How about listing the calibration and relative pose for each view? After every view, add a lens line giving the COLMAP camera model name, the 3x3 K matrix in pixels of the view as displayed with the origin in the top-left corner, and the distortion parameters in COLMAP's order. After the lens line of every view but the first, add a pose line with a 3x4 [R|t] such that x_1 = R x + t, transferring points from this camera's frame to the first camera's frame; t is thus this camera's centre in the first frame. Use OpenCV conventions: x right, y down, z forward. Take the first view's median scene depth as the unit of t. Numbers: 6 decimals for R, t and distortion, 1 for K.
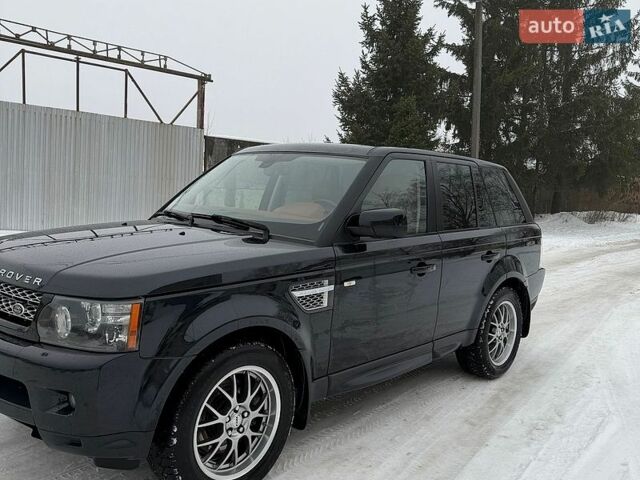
lens RADIAL K [[617.3, 0, 320.0], [0, 617.3, 240.0], [0, 0, 1]] dist [0.041897, -0.008581]
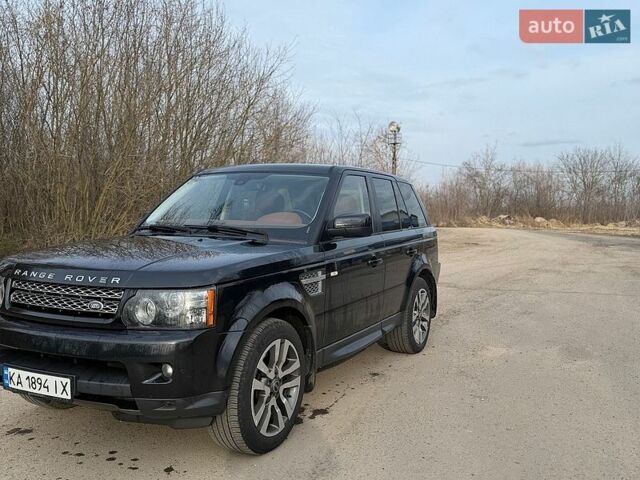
lens RADIAL K [[617.3, 0, 320.0], [0, 617.3, 240.0], [0, 0, 1]] dist [0.041897, -0.008581]
pose [[0.968316, -0.047253, 0.245216, -0.289858], [0.055304, 0.998130, -0.026050, 0.033747], [-0.243526, 0.038786, 0.969118, -0.224460]]
